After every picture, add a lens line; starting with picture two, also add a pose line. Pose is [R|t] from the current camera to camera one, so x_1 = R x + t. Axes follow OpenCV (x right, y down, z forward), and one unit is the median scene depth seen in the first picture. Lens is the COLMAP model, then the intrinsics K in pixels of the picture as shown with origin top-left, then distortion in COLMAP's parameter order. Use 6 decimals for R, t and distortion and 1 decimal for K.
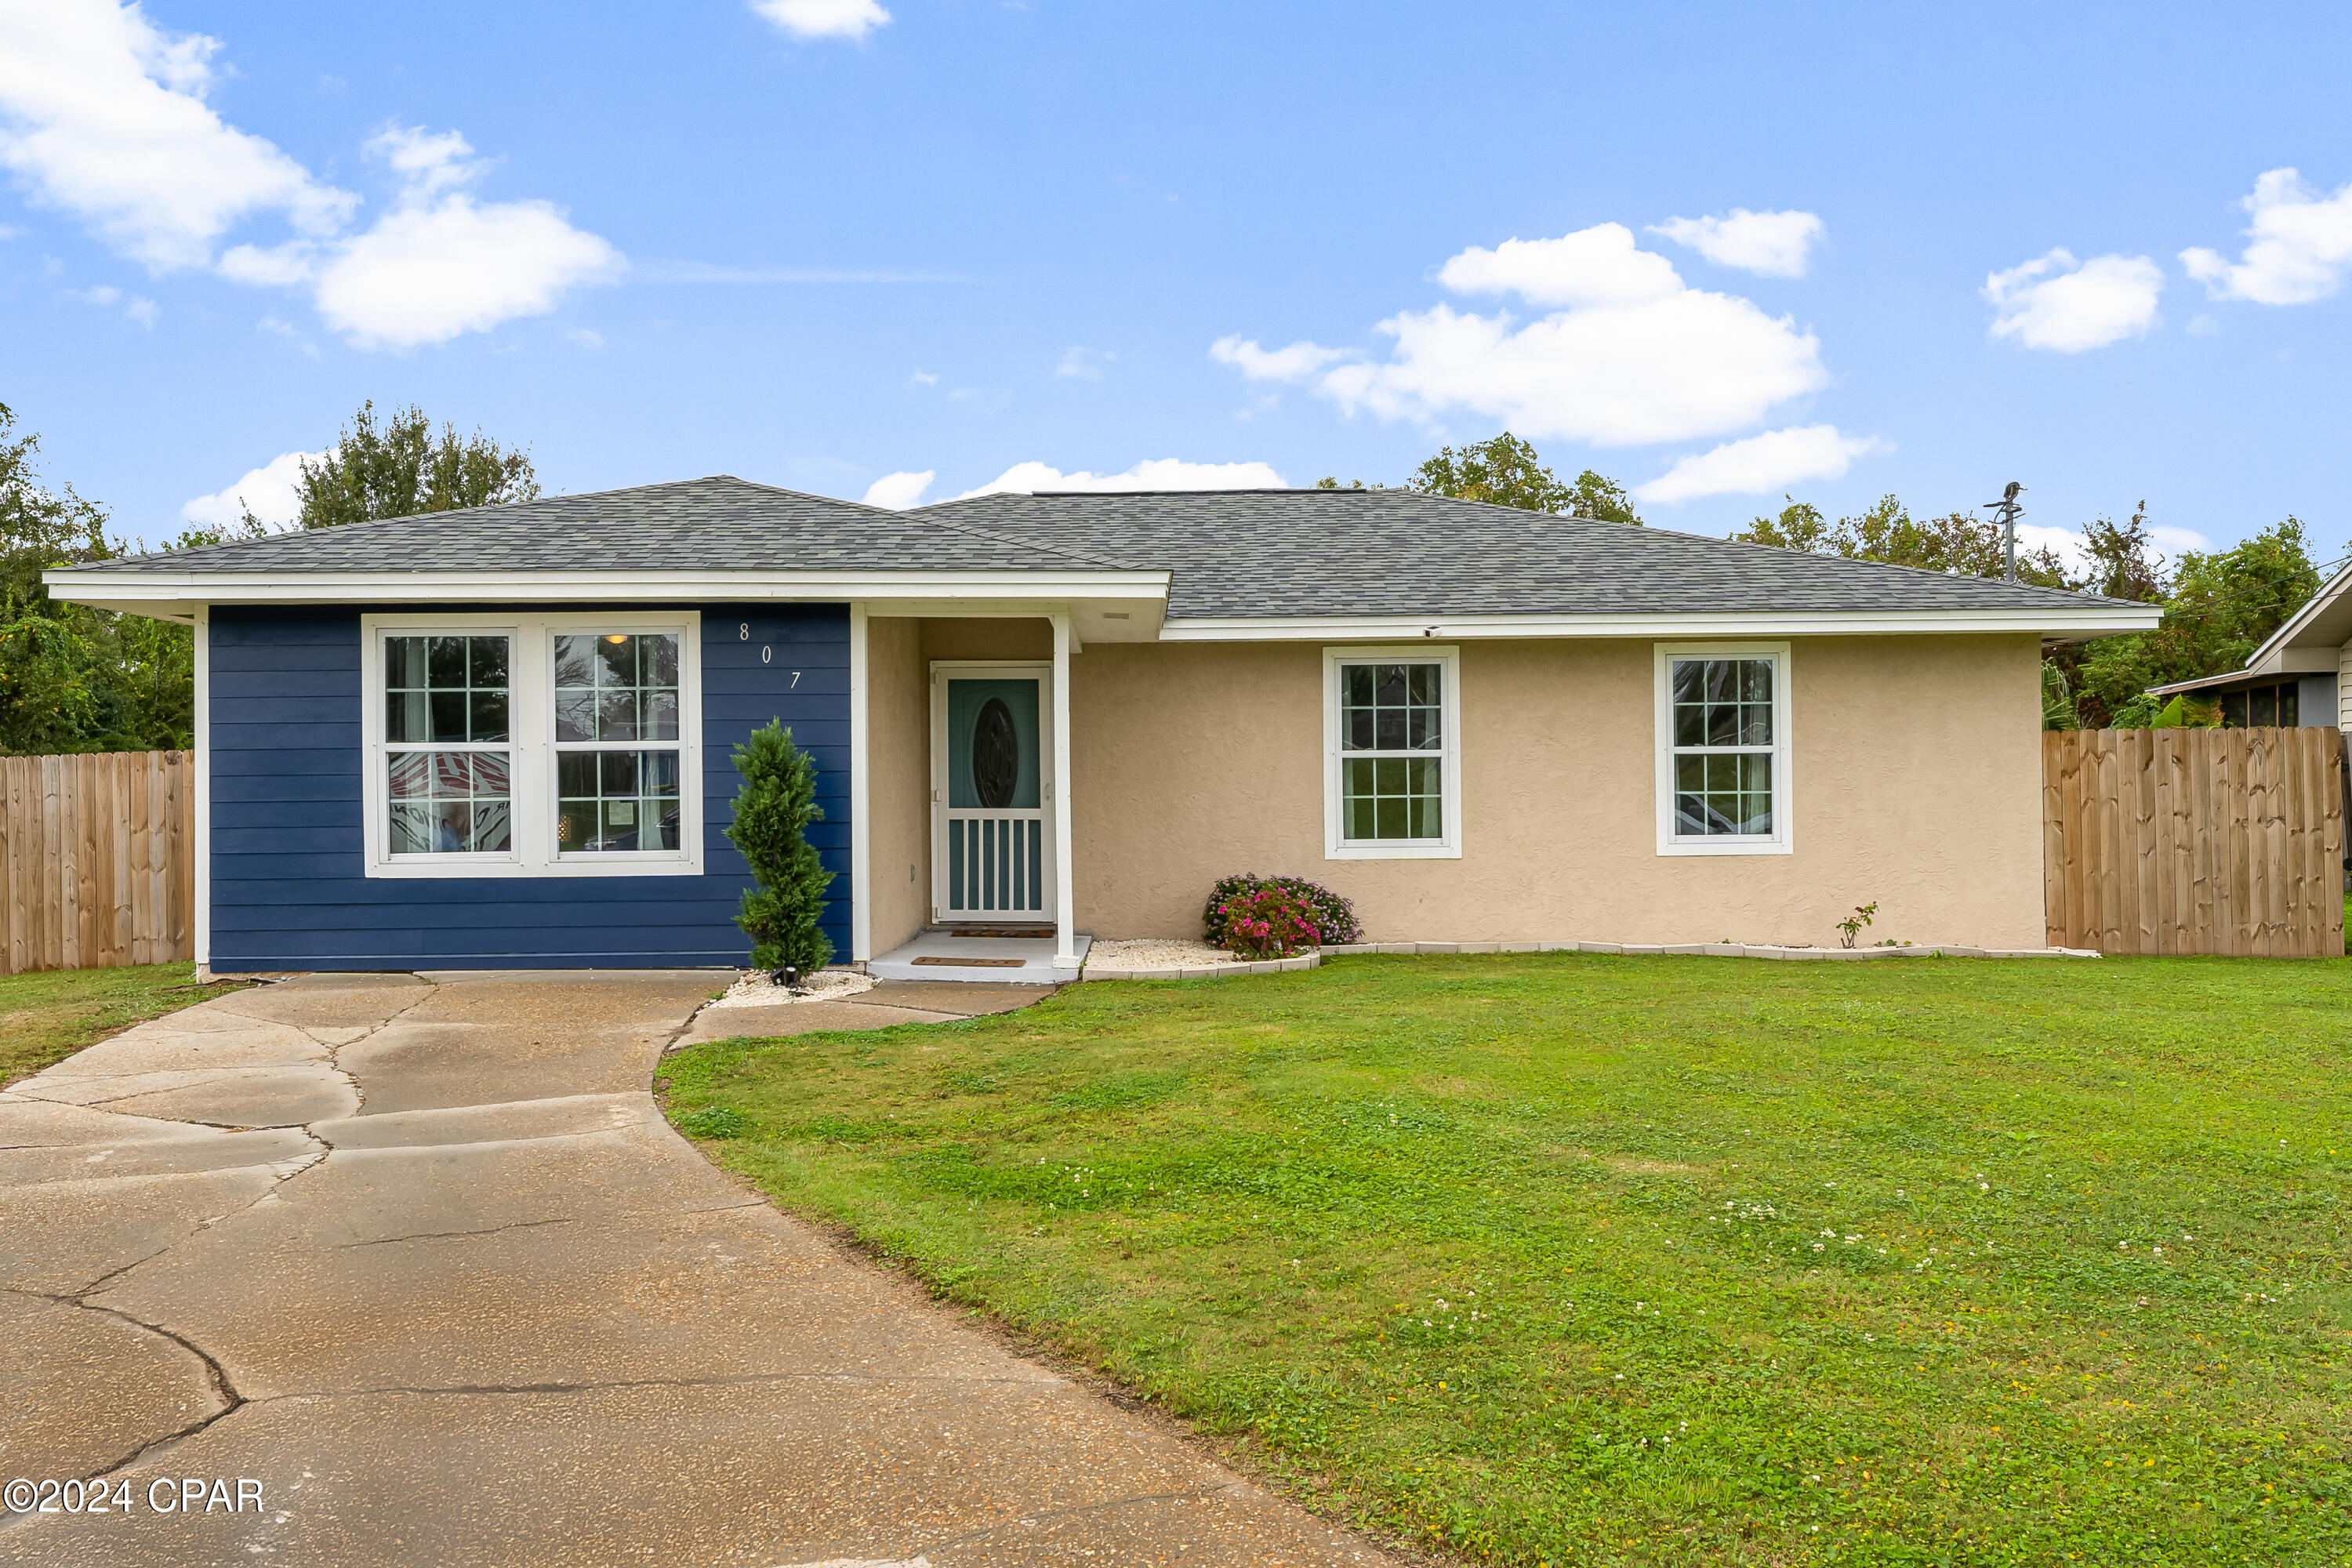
lens RADIAL K [[1952.4, 0, 1178.2], [0, 1952.4, 778.1], [0, 0, 1]] dist [0.006096, 0.000615]
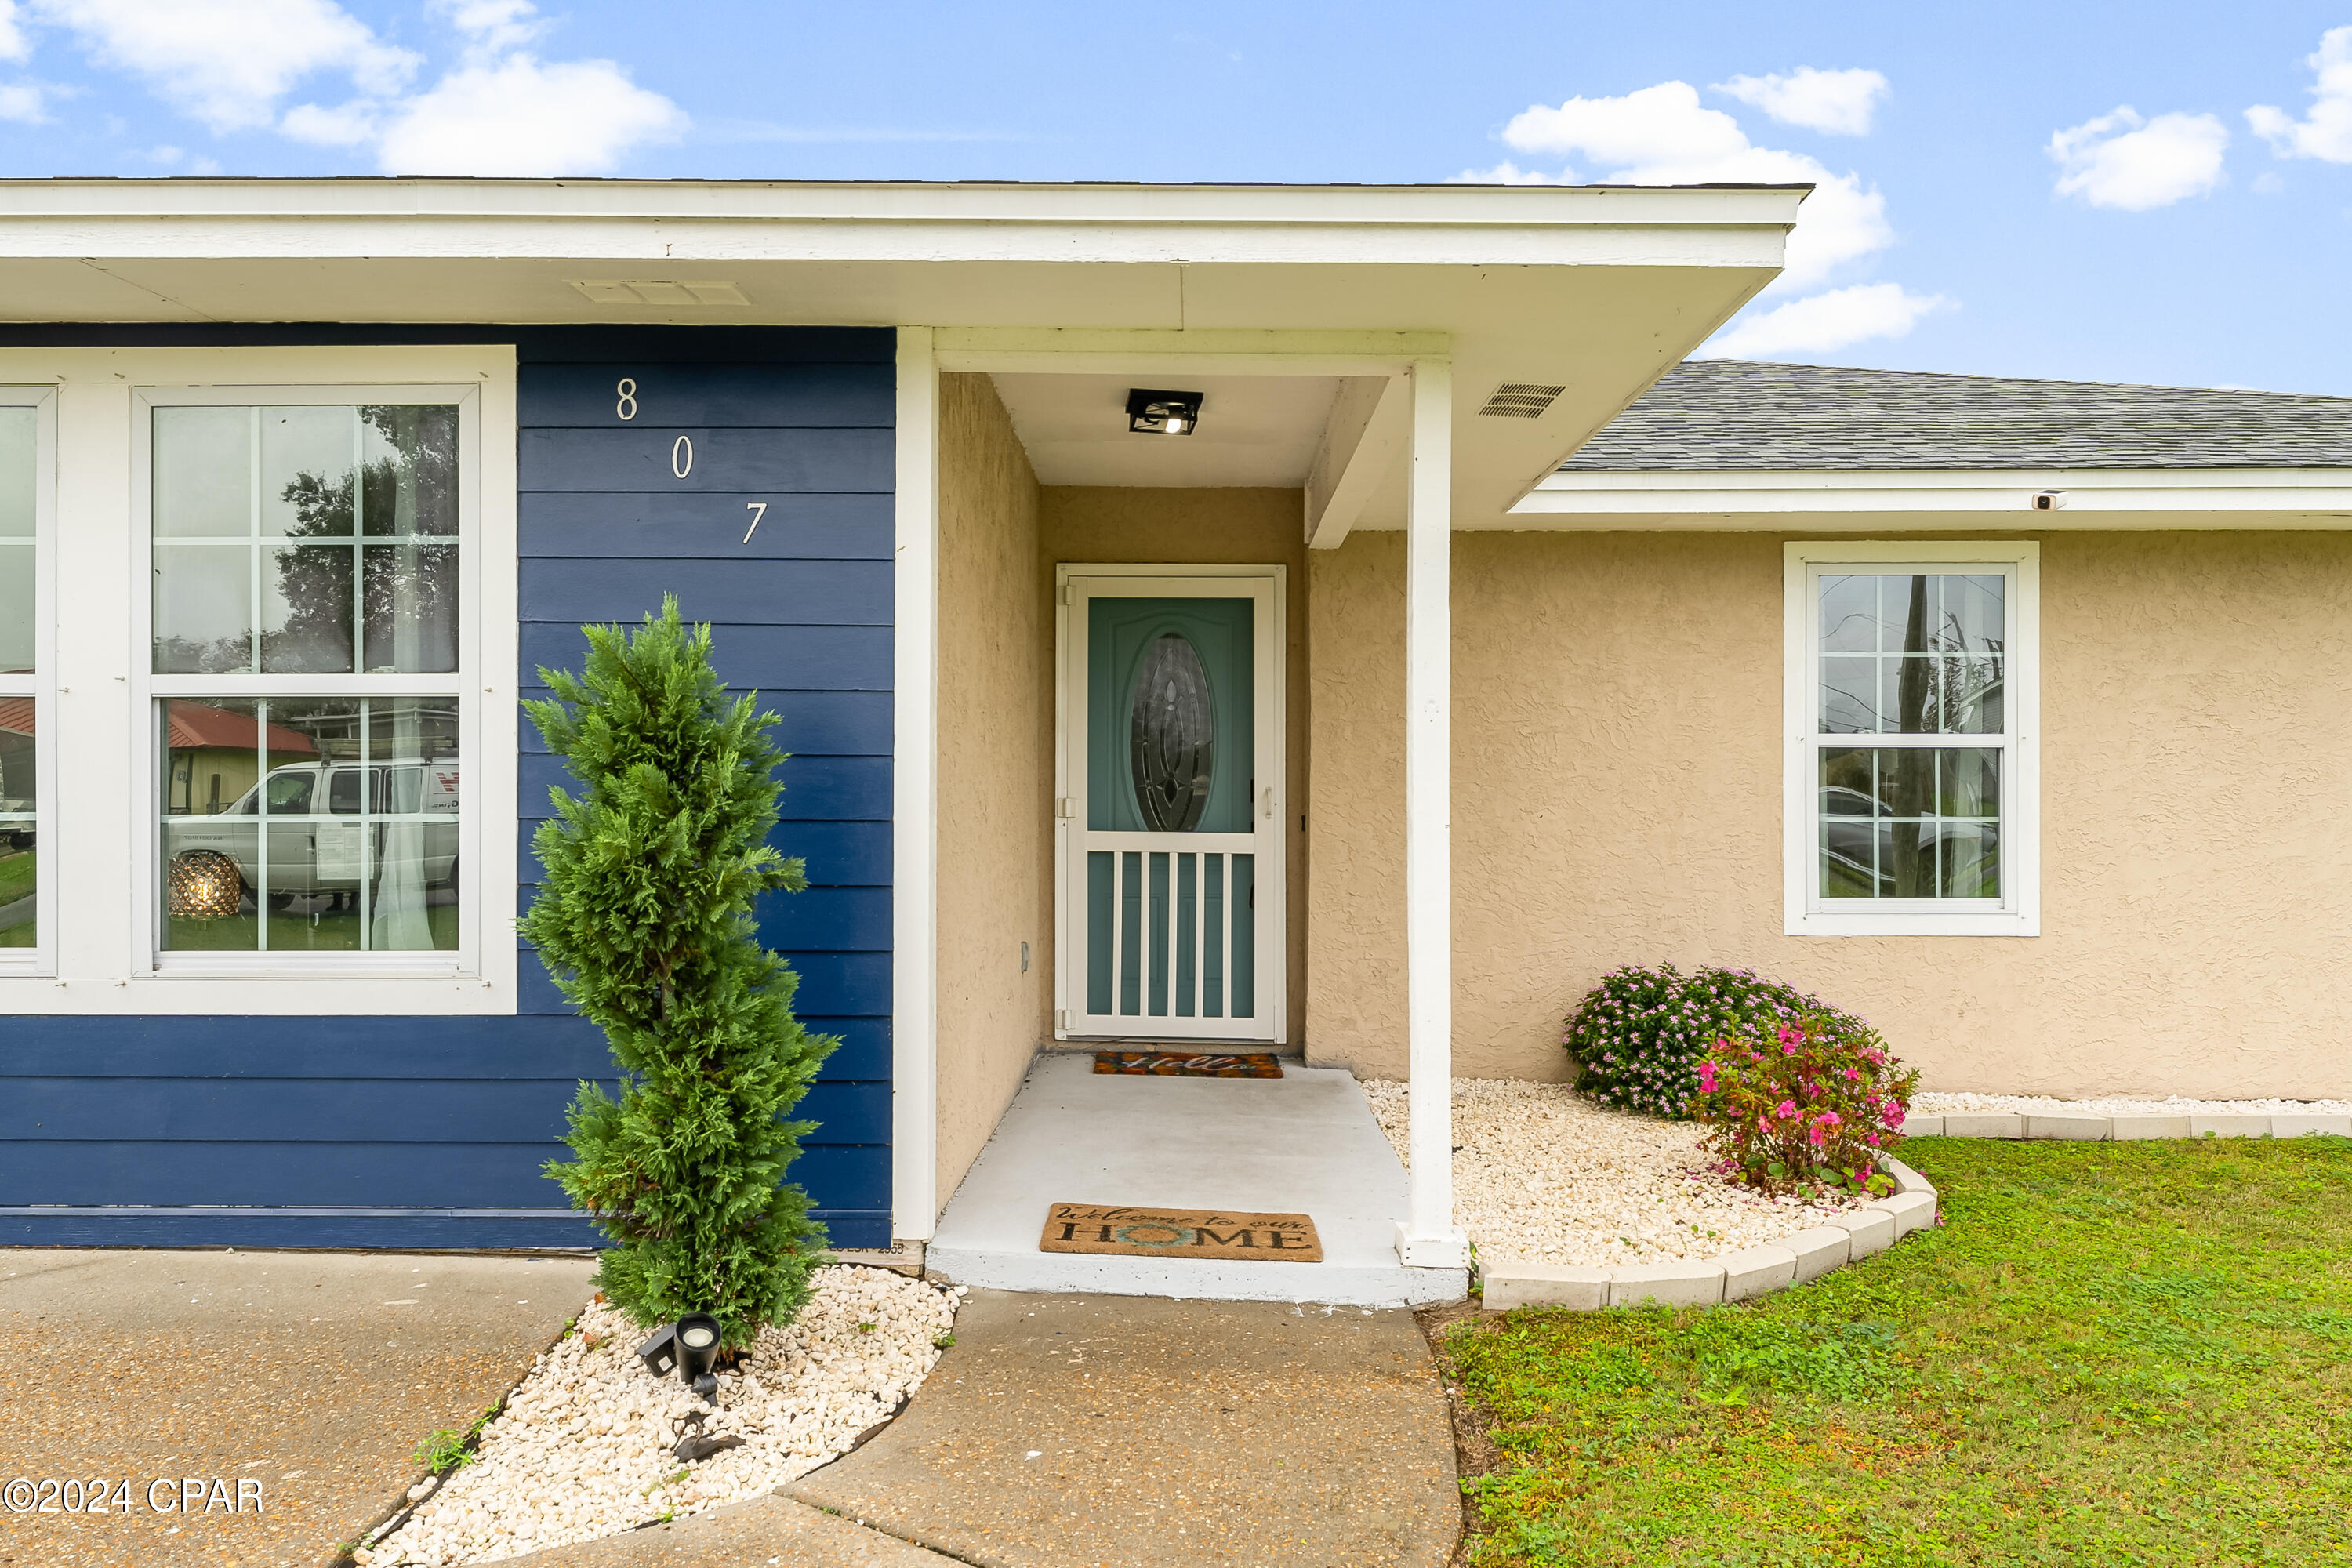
lens RADIAL K [[1699.1, 0, 1173.0], [0, 1699.1, 787.8], [0, 0, 1]] dist [-0.004519, -0.001395]
pose [[0.999532, 0.011651, -0.028268, -0.083051], [-0.011493, 0.999917, 0.005753, 0.000292], [0.028333, -0.005425, 0.999584, 0.540681]]
